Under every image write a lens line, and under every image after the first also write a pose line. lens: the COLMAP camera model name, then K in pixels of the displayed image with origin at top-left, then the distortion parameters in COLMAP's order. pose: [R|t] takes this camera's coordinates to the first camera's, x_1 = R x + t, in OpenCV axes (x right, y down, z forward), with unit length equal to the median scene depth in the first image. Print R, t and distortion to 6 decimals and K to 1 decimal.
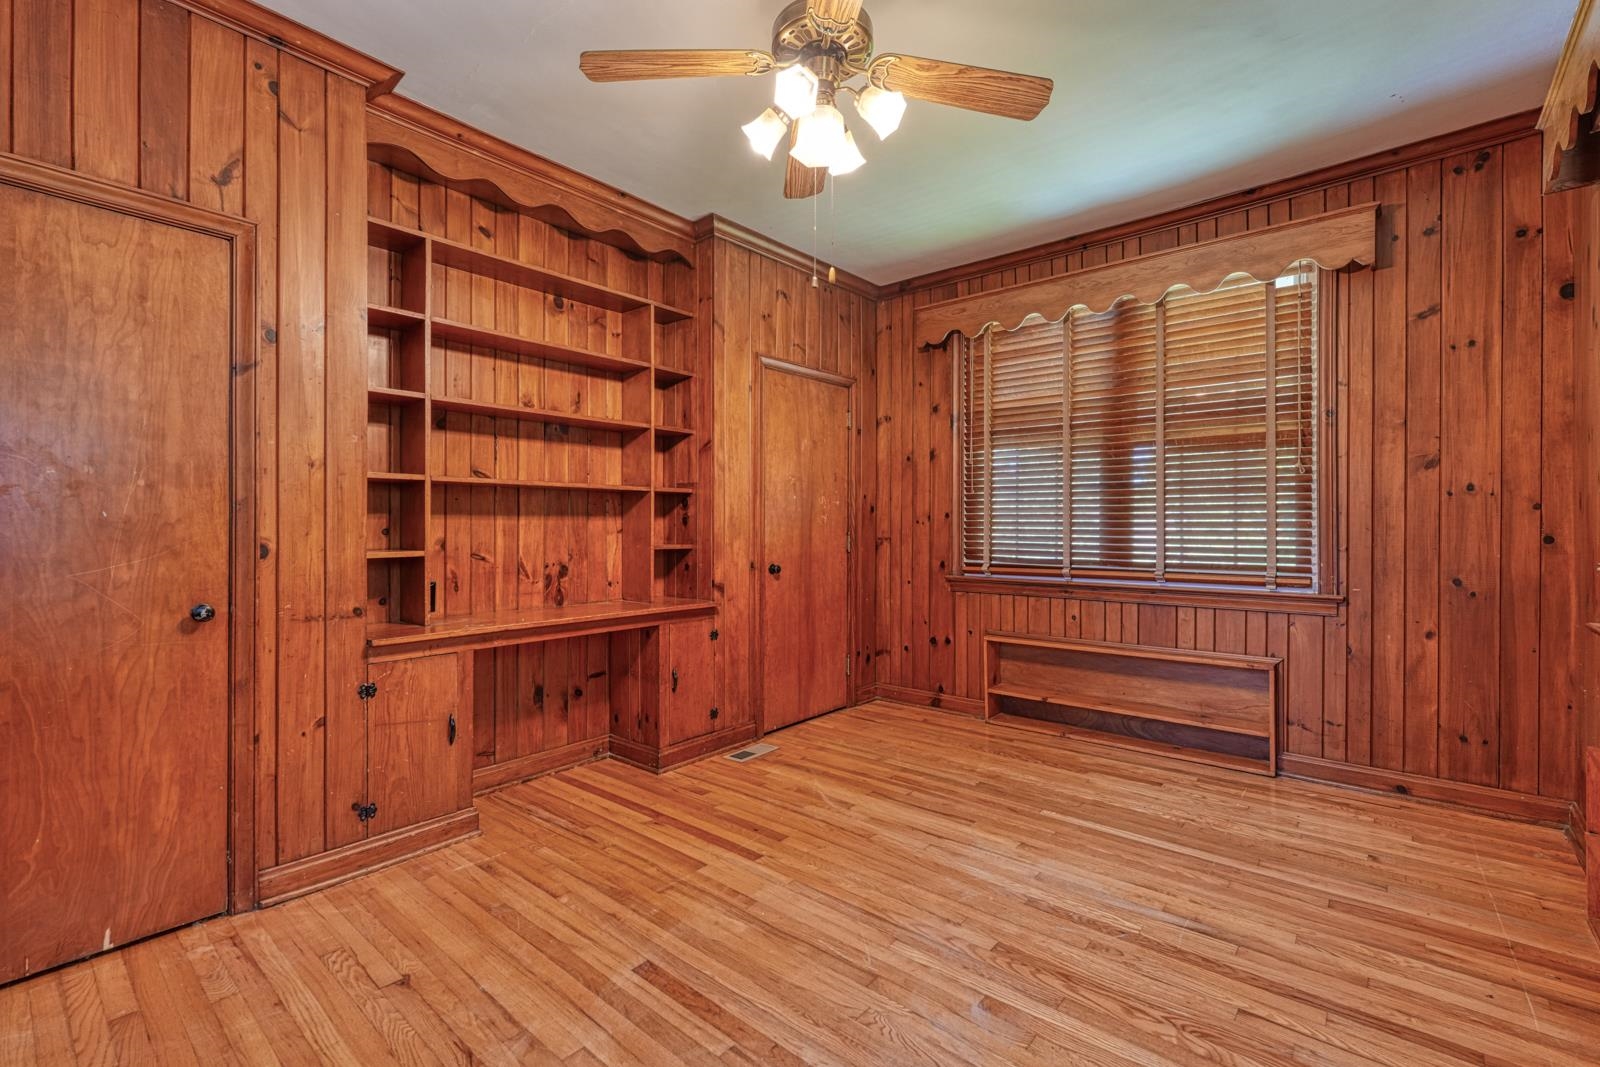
lens RADIAL K [[703.2, 0, 796.4], [0, 703.2, 524.0], [0, 0, 1]] dist [0.000671, 0.000078]
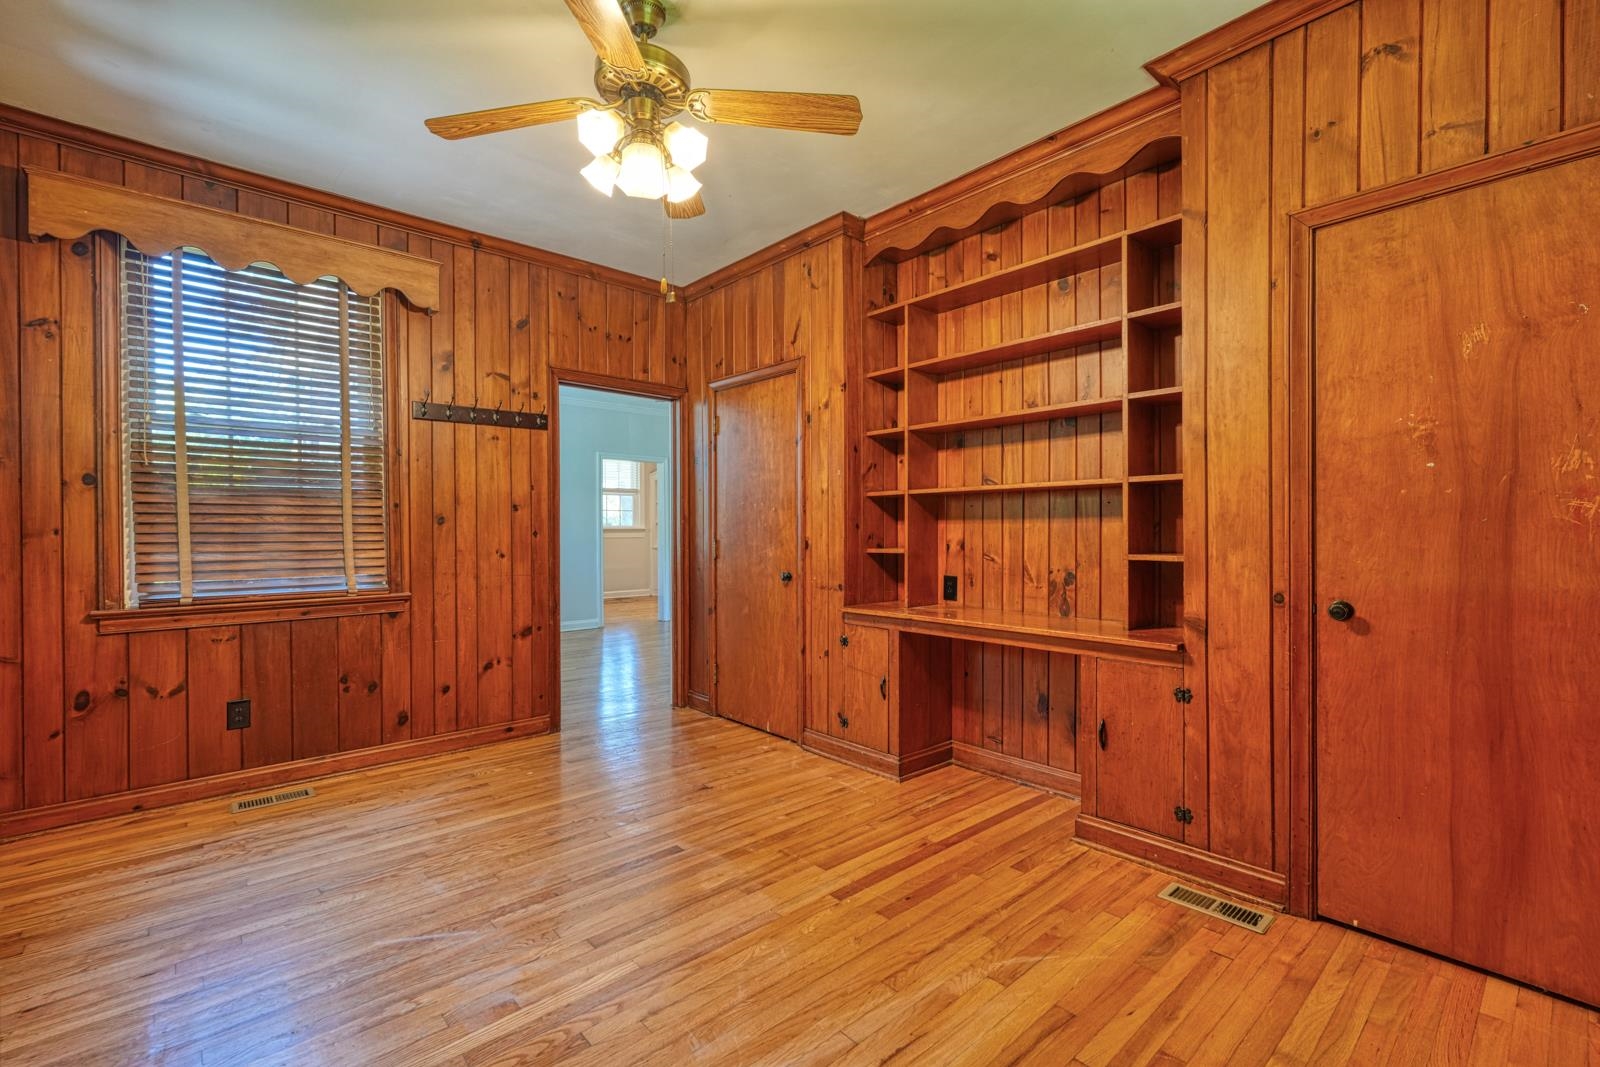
lens RADIAL K [[703.2, 0, 810.6], [0, 703.2, 533.7], [0, 0, 1]] dist [0.000671, 0.000078]
pose [[-0.128346, 0.005187, -0.991716, 0.653875], [0.007459, 0.999963, 0.004265, 0.002951], [0.991701, -0.006850, -0.128380, 0.842723]]
